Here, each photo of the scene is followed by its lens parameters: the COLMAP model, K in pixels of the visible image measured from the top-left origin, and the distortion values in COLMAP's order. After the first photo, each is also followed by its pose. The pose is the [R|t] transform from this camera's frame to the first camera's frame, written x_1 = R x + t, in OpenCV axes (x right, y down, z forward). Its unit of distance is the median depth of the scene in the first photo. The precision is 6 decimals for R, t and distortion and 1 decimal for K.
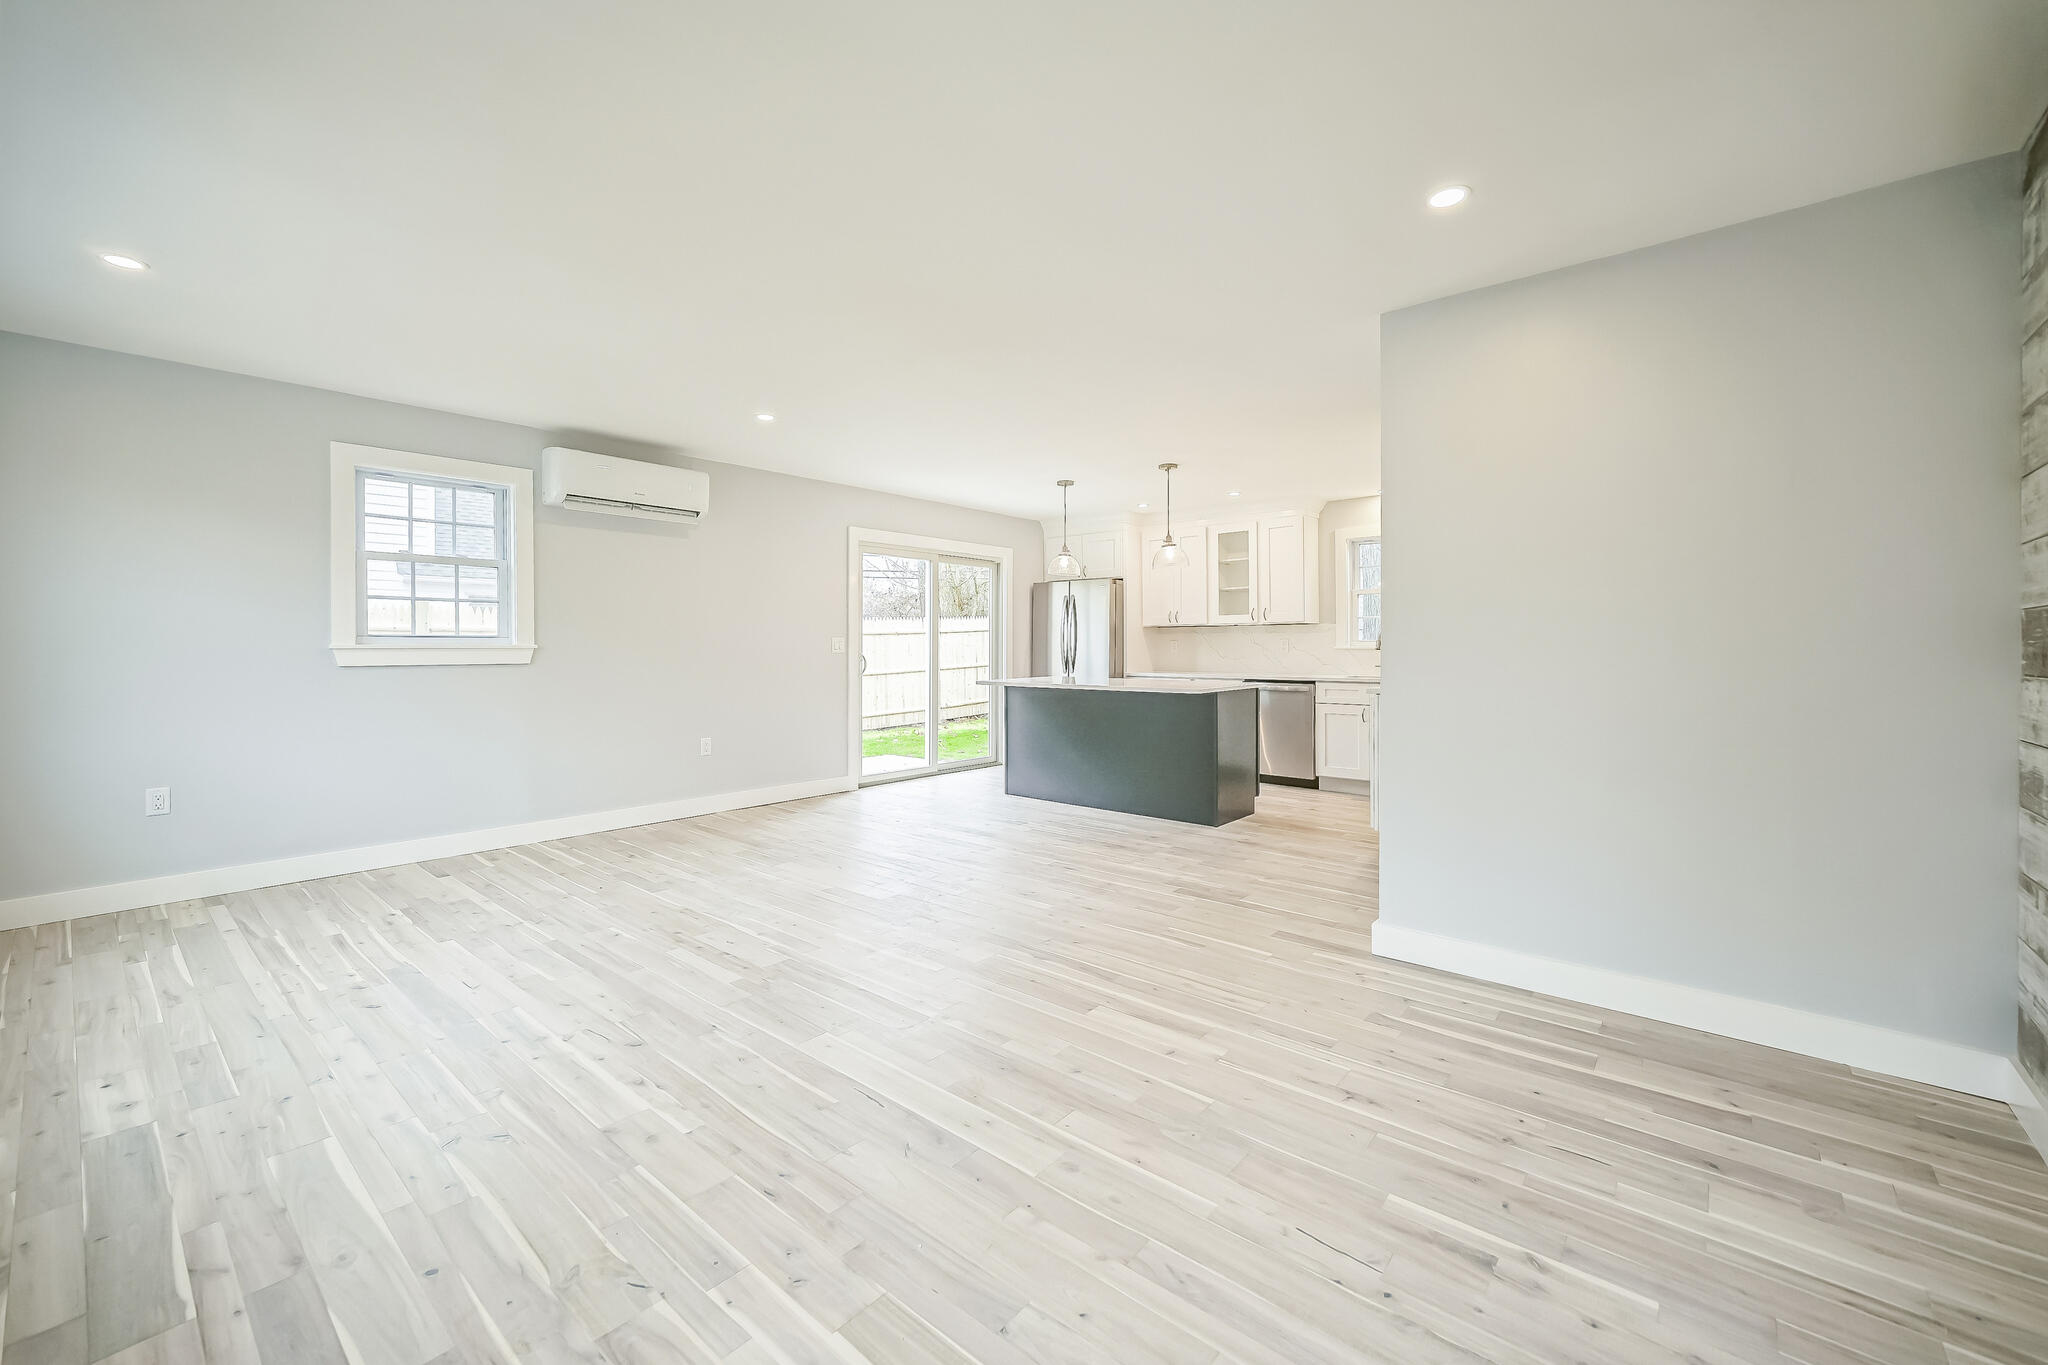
lens RADIAL K [[829.9, 0, 1023.6], [0, 829.9, 651.8], [0, 0, 1]] dist [-0.003398, -0.000282]
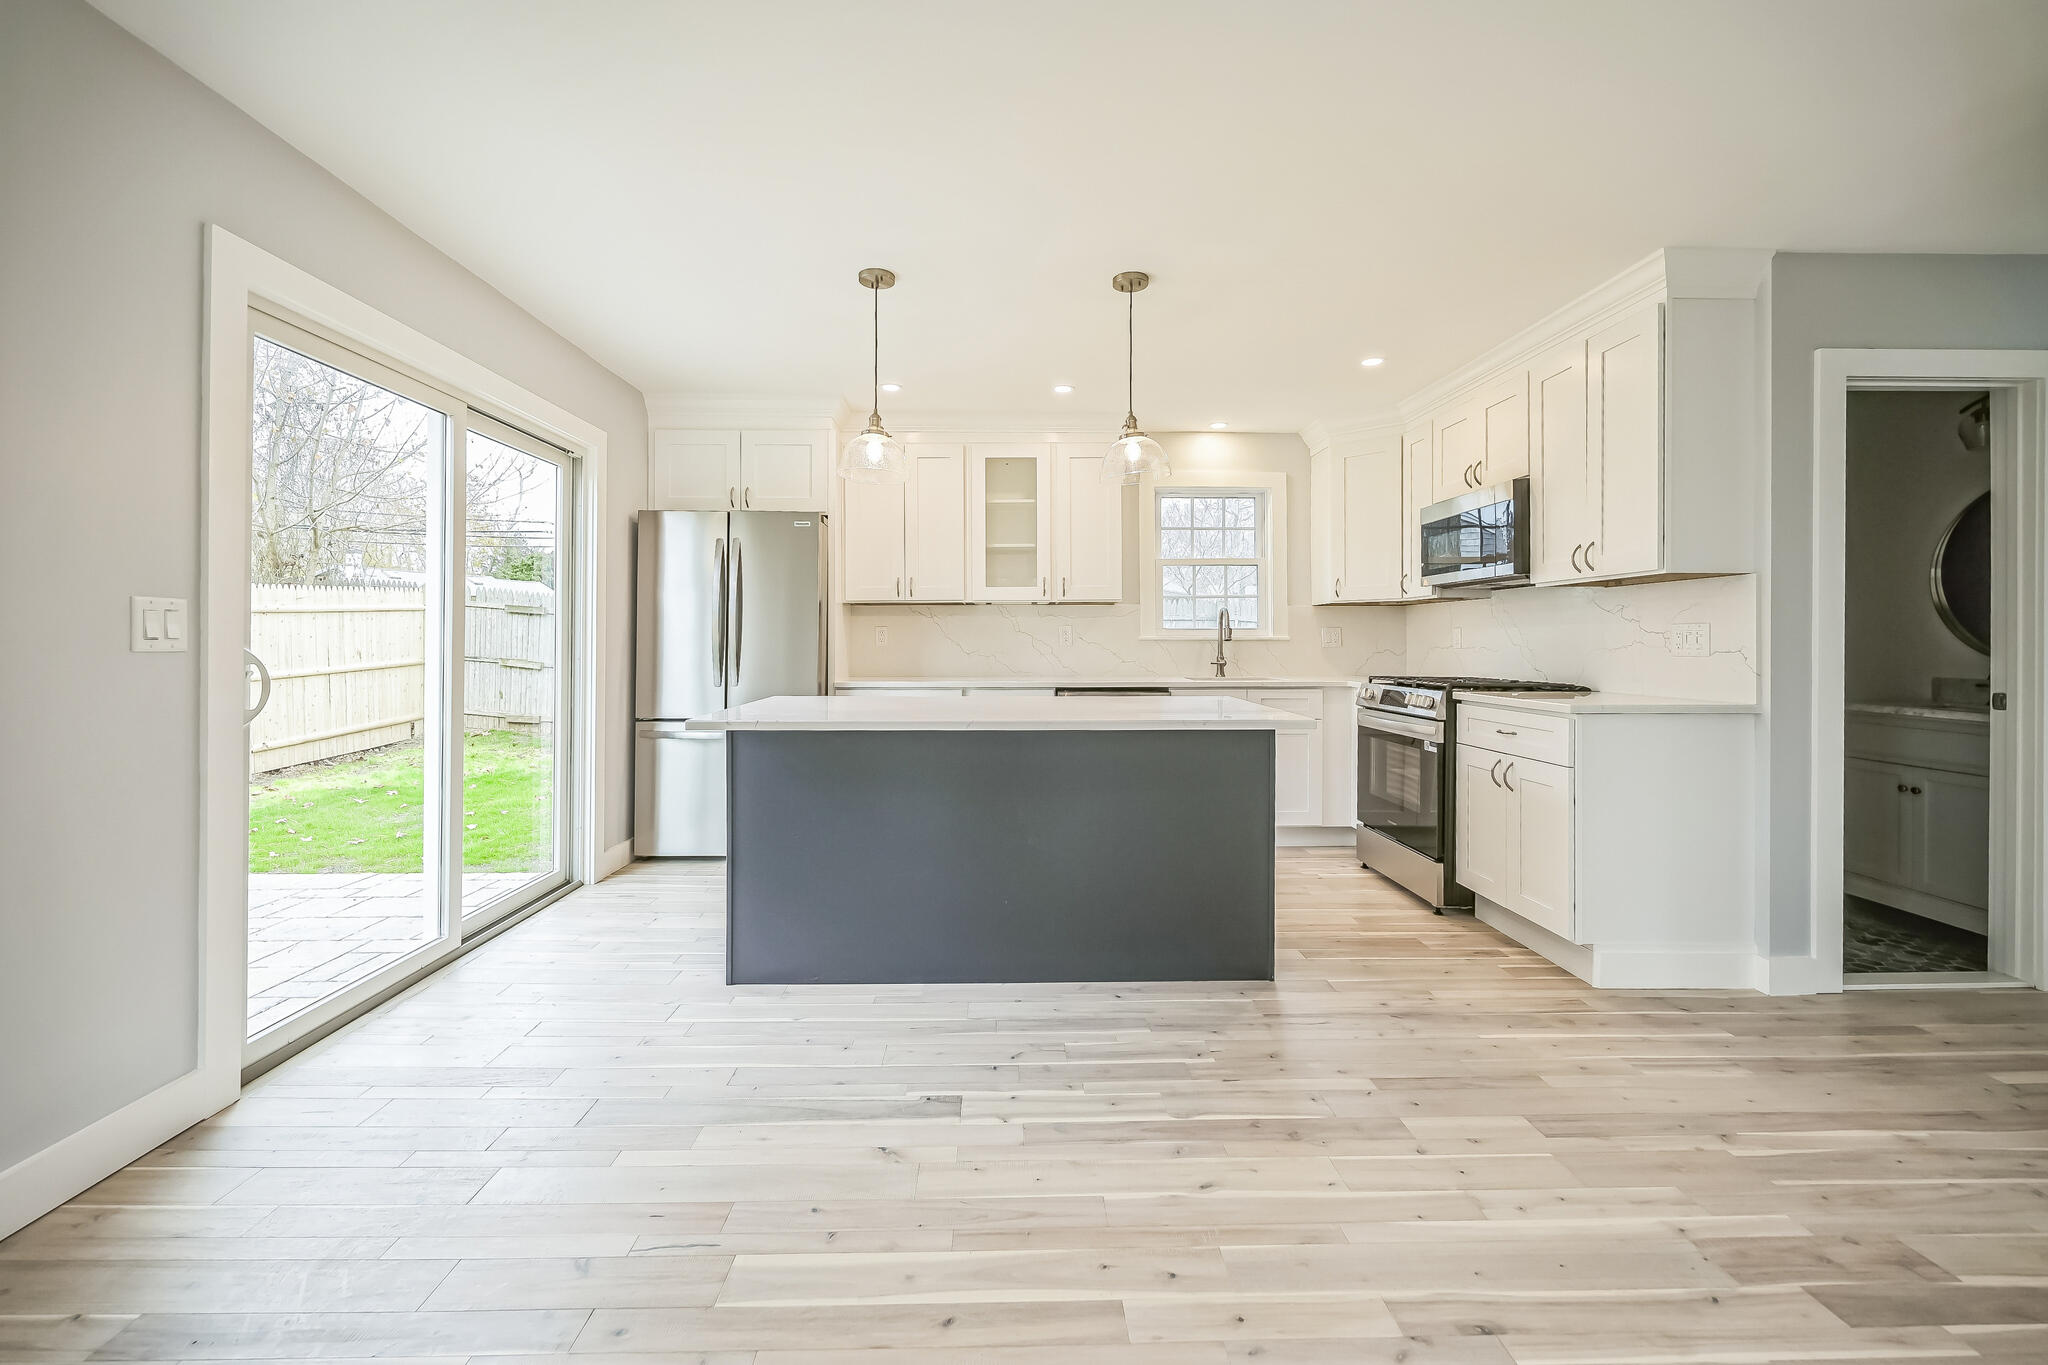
lens RADIAL K [[829.9, 0, 1017.5], [0, 829.9, 643.1], [0, 0, 1]] dist [-0.003398, -0.000282]
pose [[0.744891, -0.000935, 0.667185, -0.218217], [0.003096, 0.999993, -0.002055, 0.000018], [-0.667179, 0.003597, 0.744889, 0.667816]]
